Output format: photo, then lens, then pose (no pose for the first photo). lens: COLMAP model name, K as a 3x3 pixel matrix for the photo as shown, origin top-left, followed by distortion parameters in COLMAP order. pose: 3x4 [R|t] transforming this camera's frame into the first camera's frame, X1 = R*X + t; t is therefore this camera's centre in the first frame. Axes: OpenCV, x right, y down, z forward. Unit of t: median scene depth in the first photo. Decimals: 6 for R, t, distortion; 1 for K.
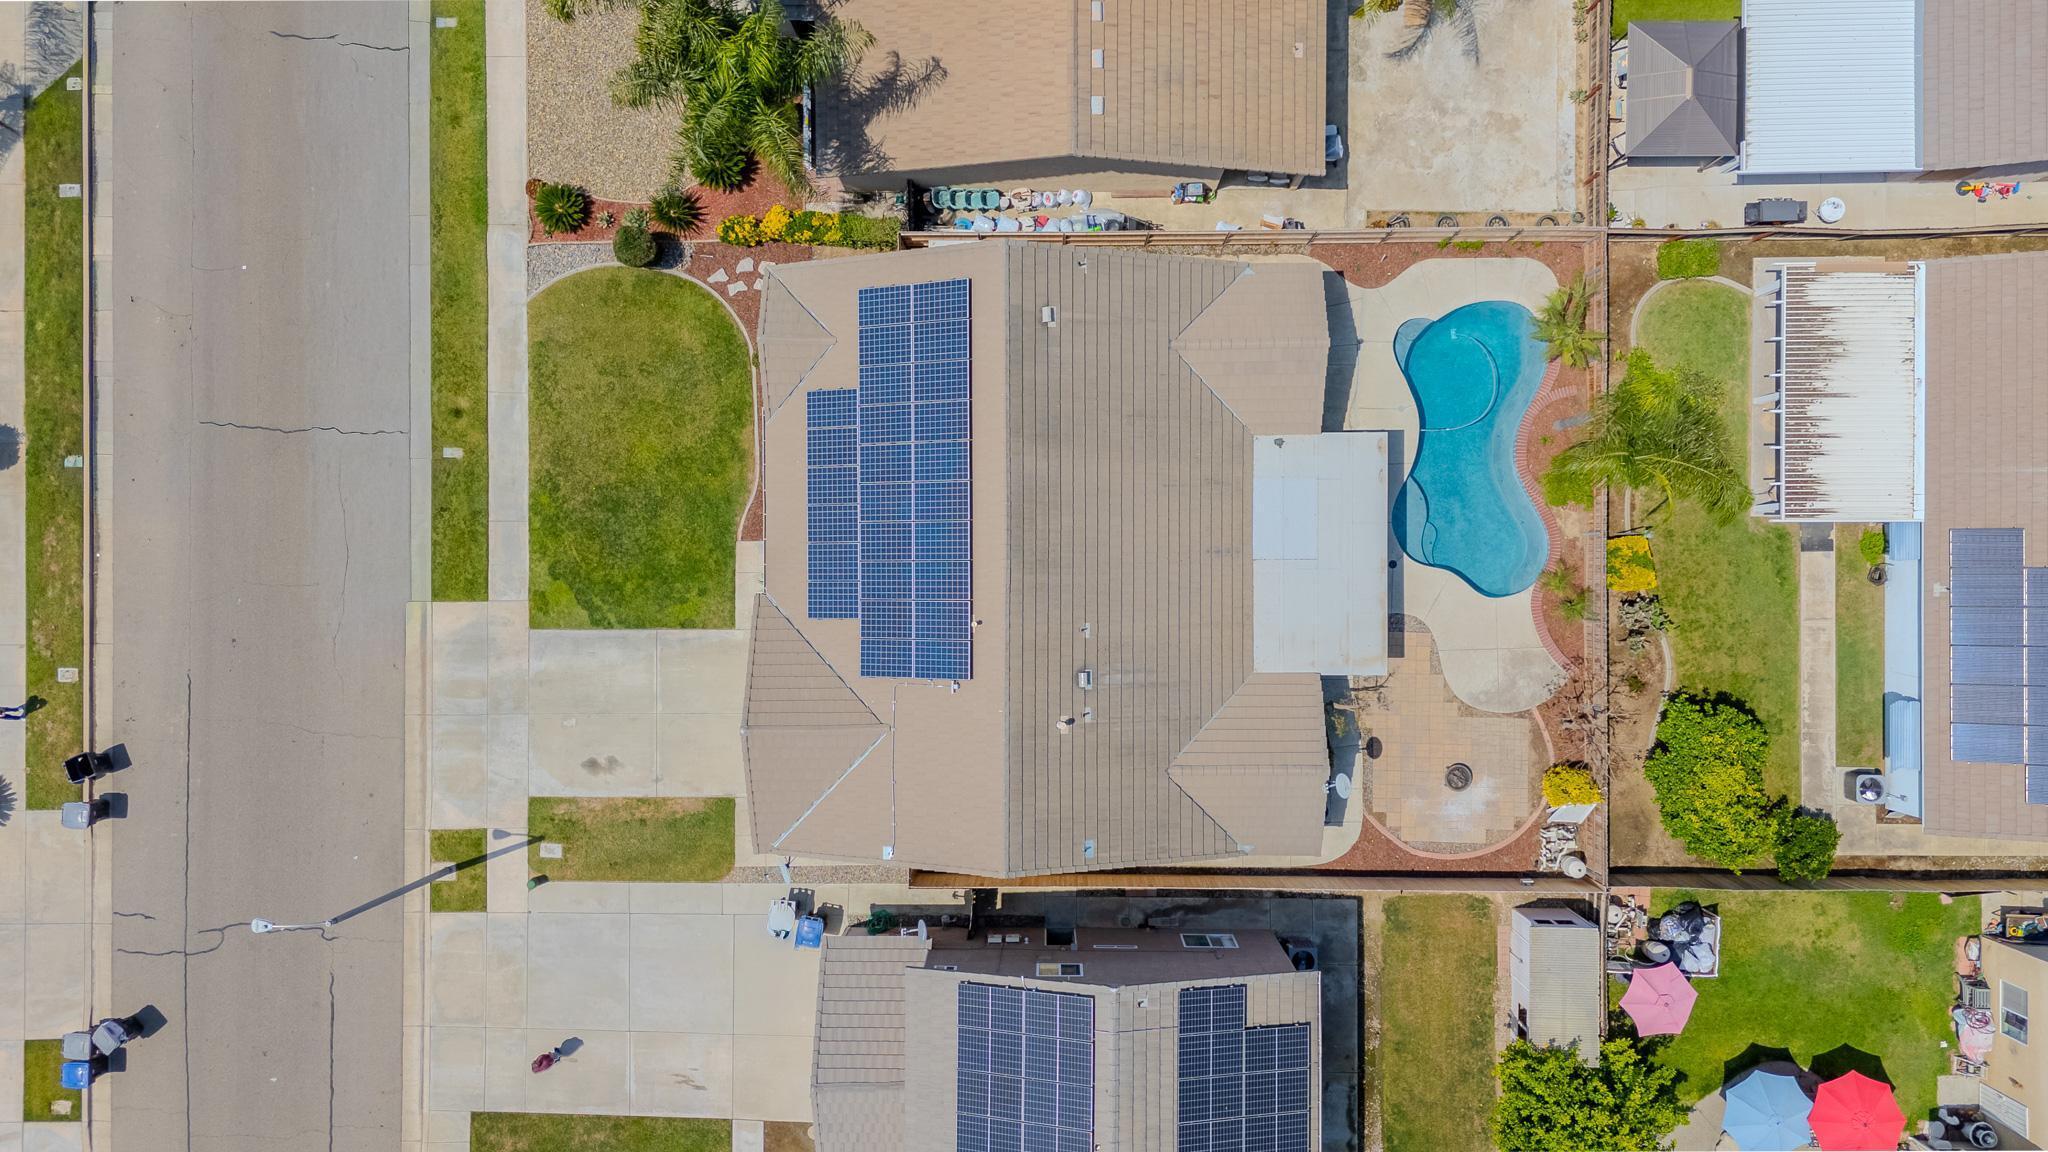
lens RADIAL K [[1471.6, 0, 994.2], [0, 1471.6, 579.9], [0, 0, 1]] dist [0.062344, -0.098621]
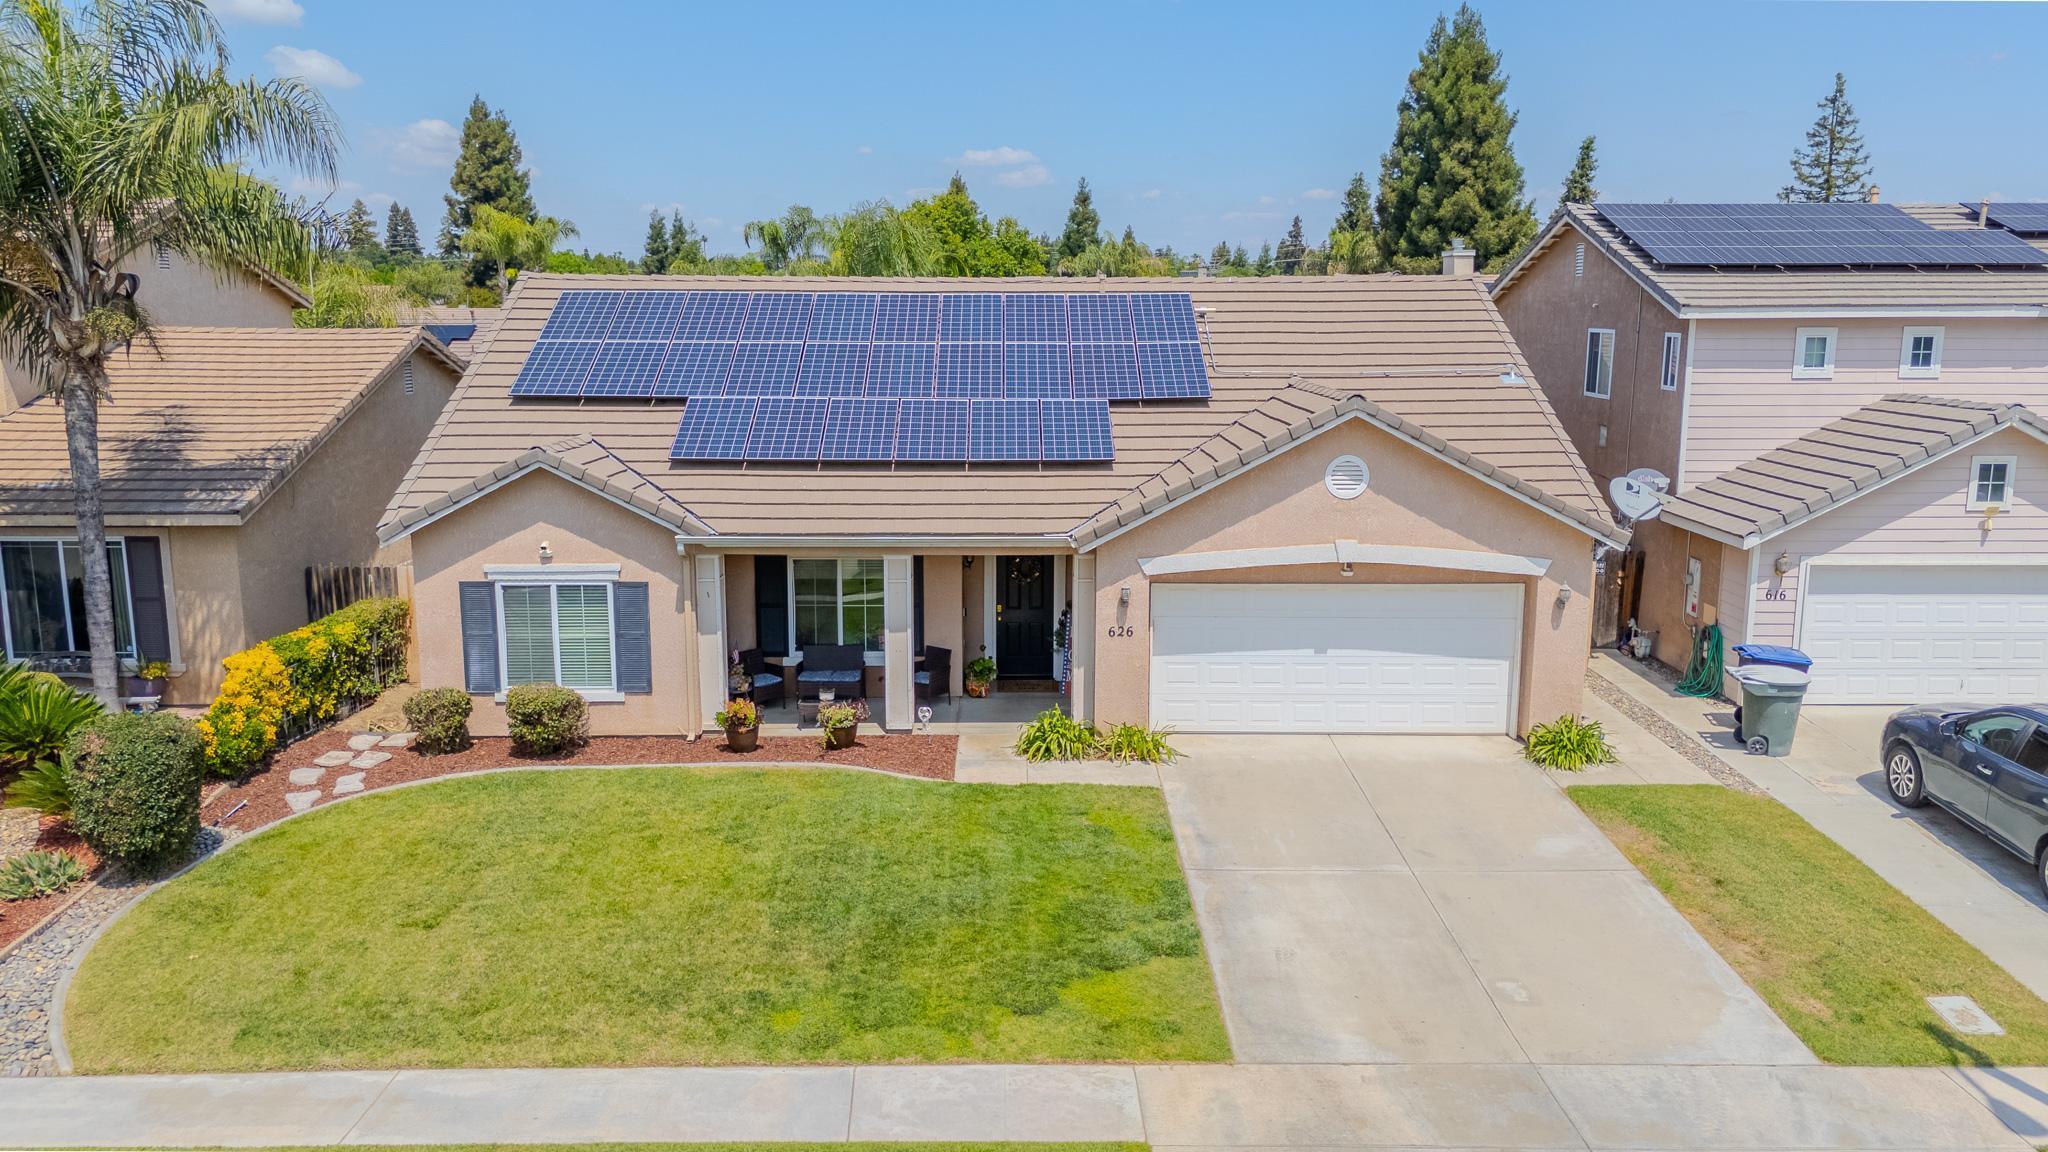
lens RADIAL K [[1535.9, 0, 1024.0], [0, 1535.9, 576.0], [0, 0, 1]] dist [0.162054, -0.255000]
pose [[-0.005360, -0.169726, 0.985477, -0.615953], [0.999850, -0.017143, 0.002486, -0.006762], [0.016472, 0.985342, 0.169792, 0.887090]]
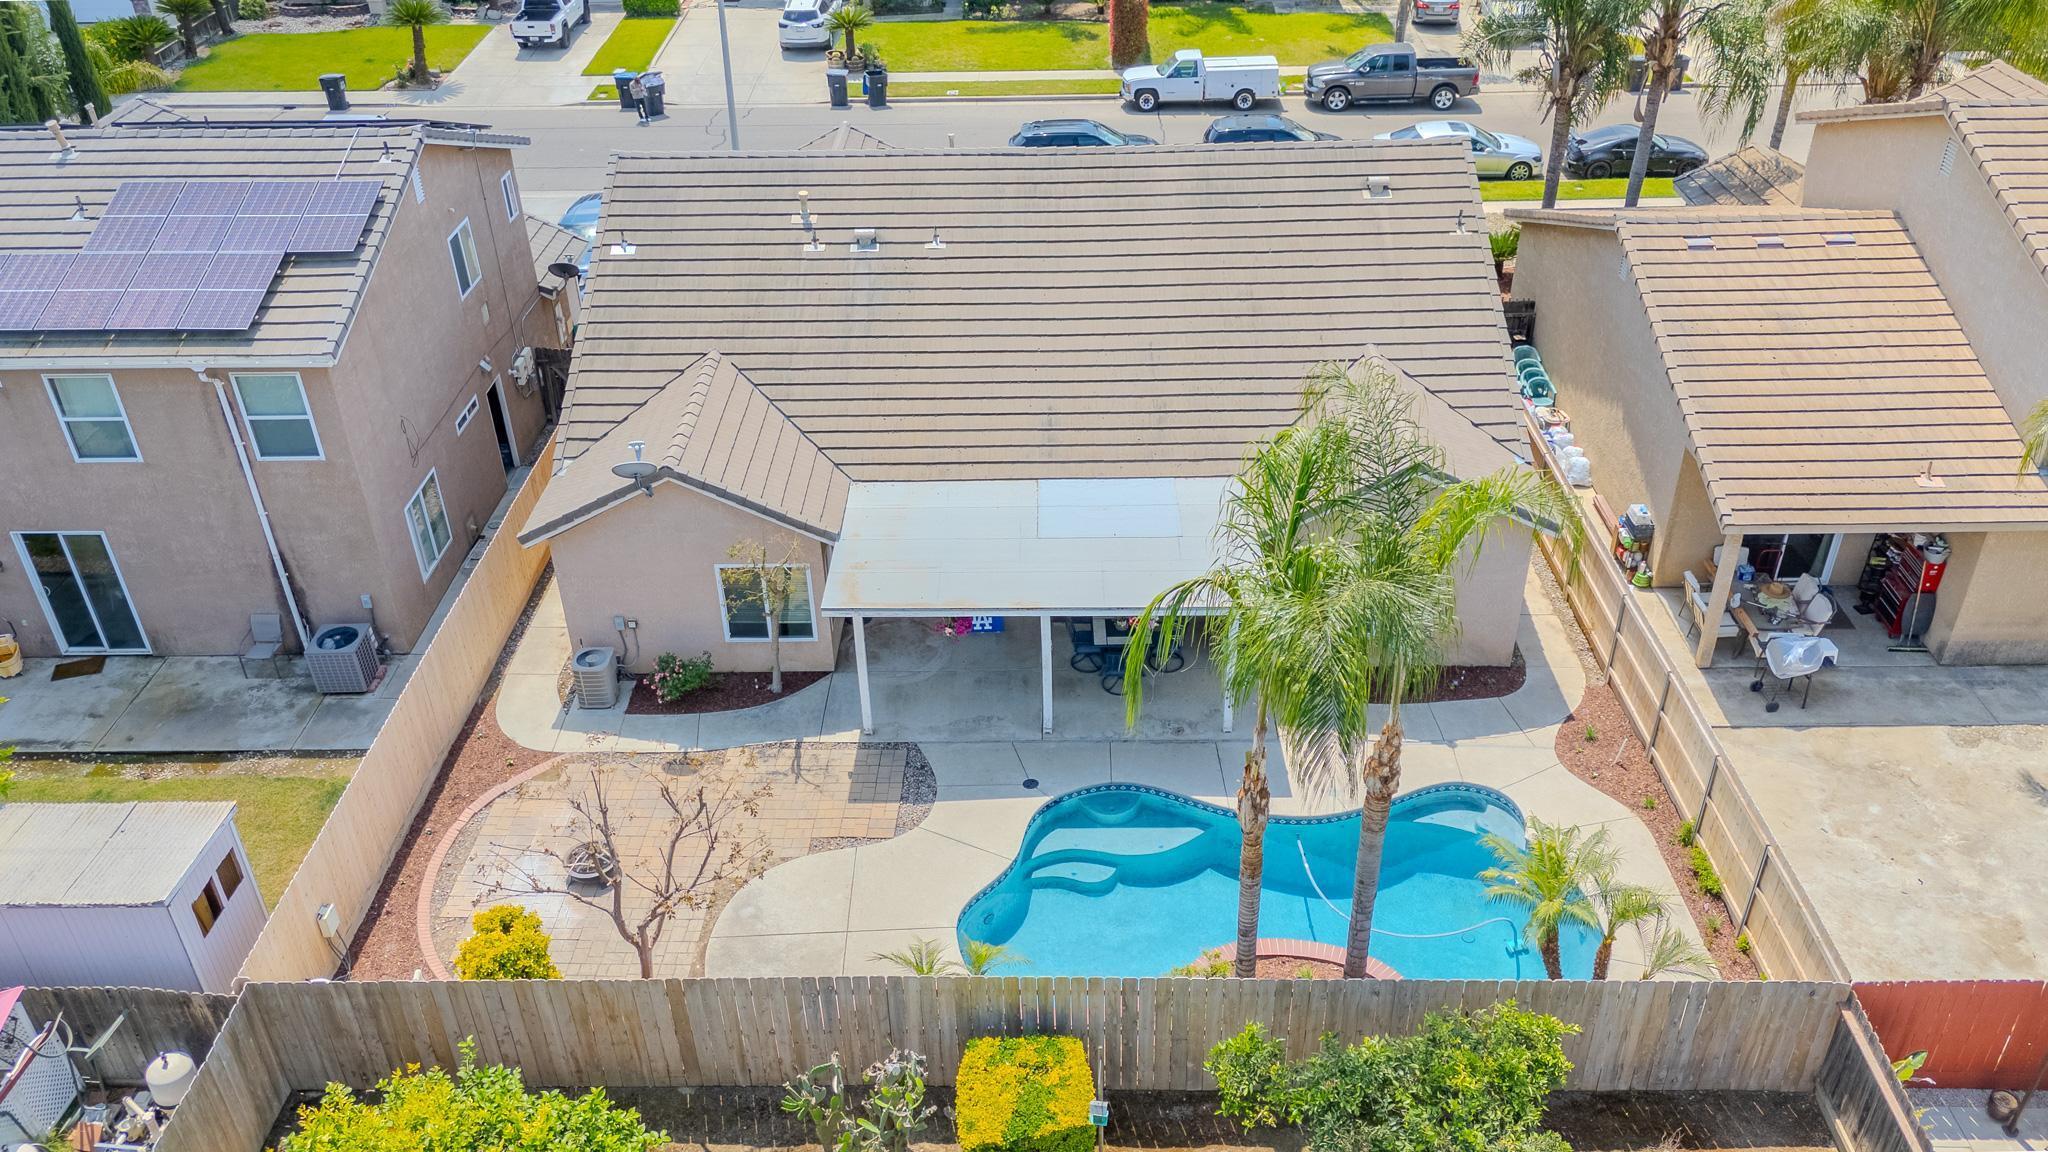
lens RADIAL K [[1556.4, 0, 1021.1], [0, 1556.4, 575.5], [0, 0, 1]] dist [0.043066, -0.017949]
pose [[-0.015374, 0.574715, -0.818209, 0.673782], [-0.999696, 0.006937, 0.023657, -0.020571], [0.019272, 0.818324, 0.574434, 0.624007]]
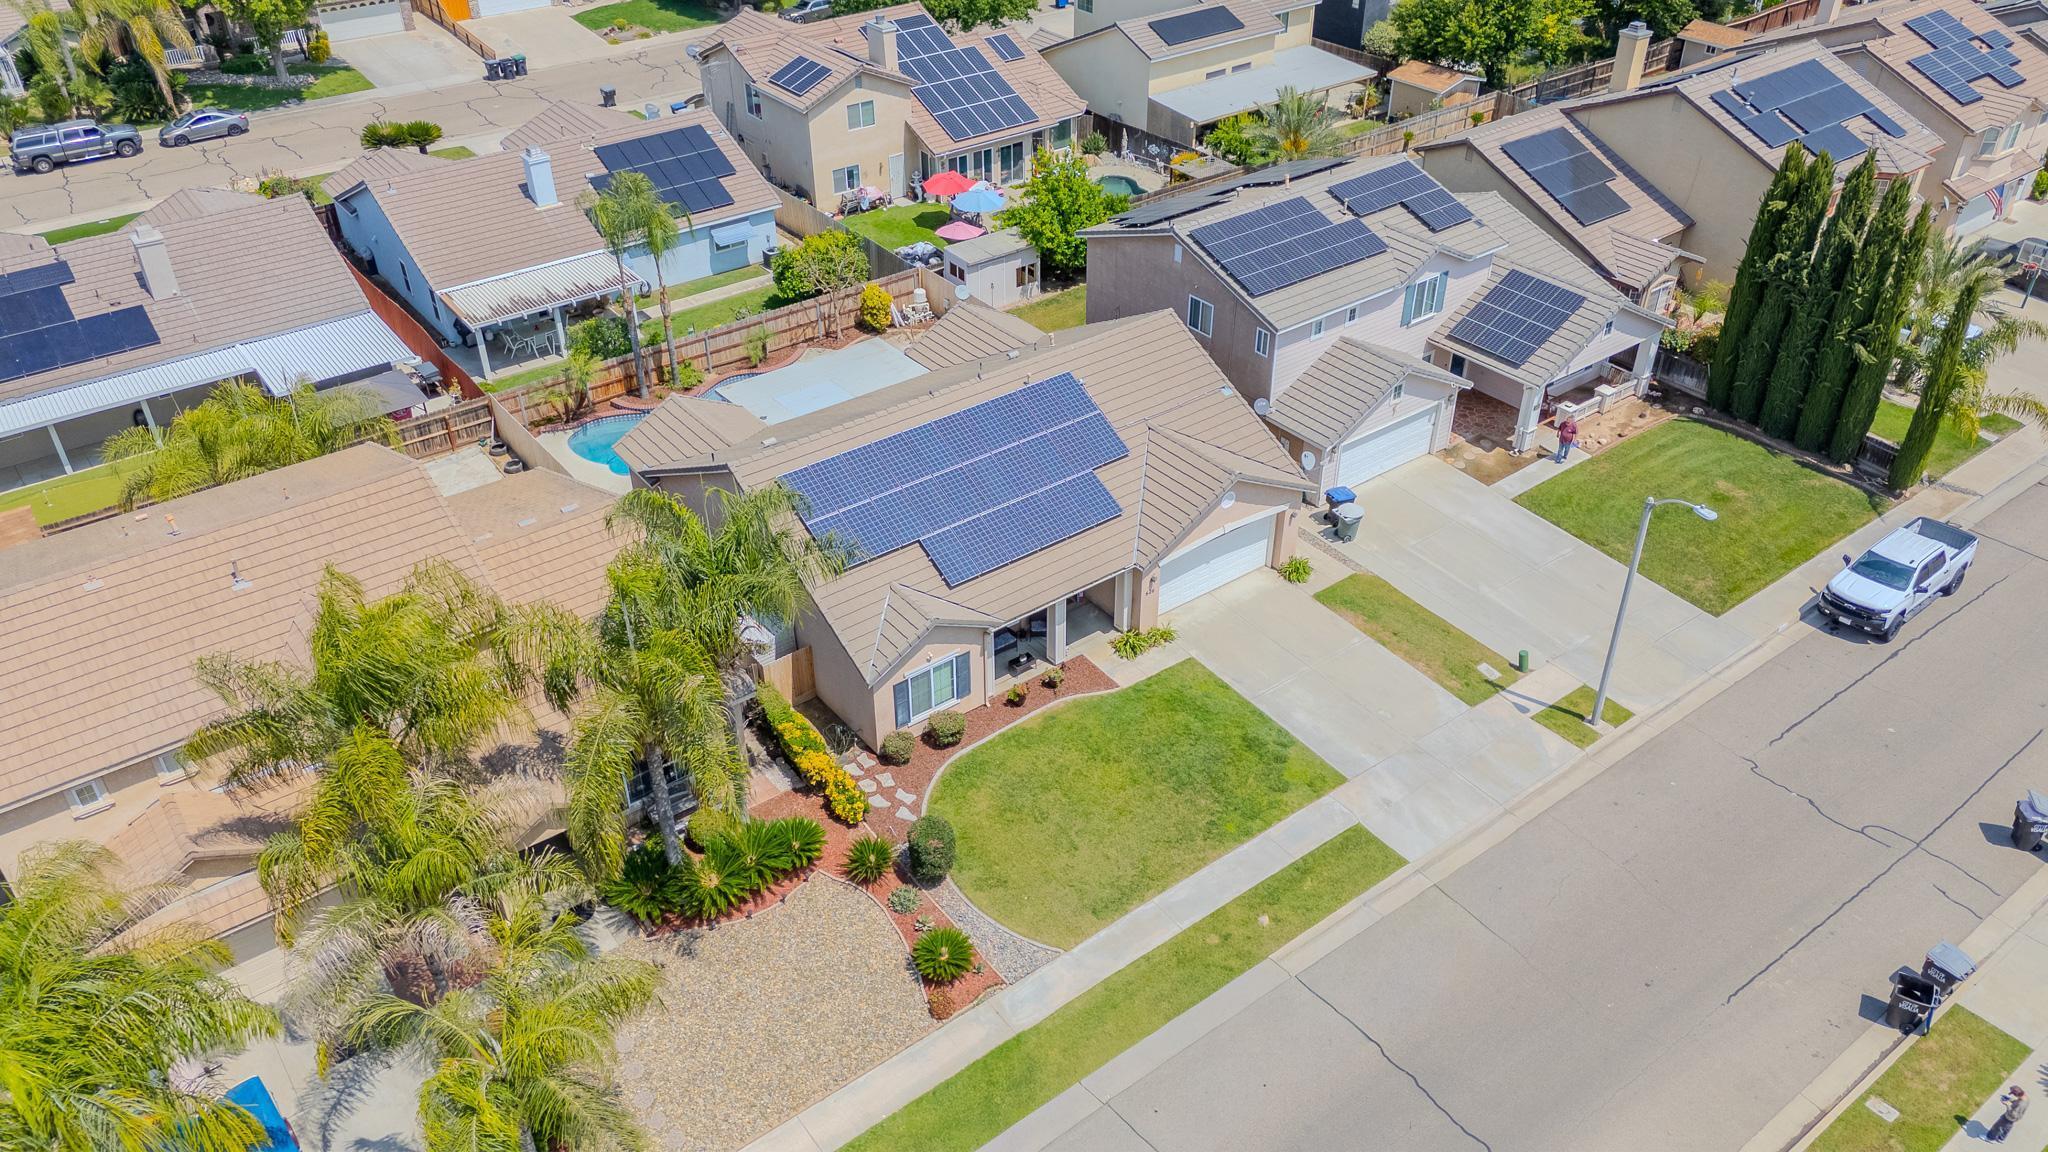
lens RADIAL K [[1507.4, 0, 1024.0], [0, 1507.4, 576.0], [0, 0, 1]] dist [0.053501, -0.033146]
pose [[-0.601056, -0.454243, 0.657568, -0.770623], [0.798775, -0.368480, 0.475584, -0.534375], [0.026270, 0.811101, 0.584315, 0.369695]]
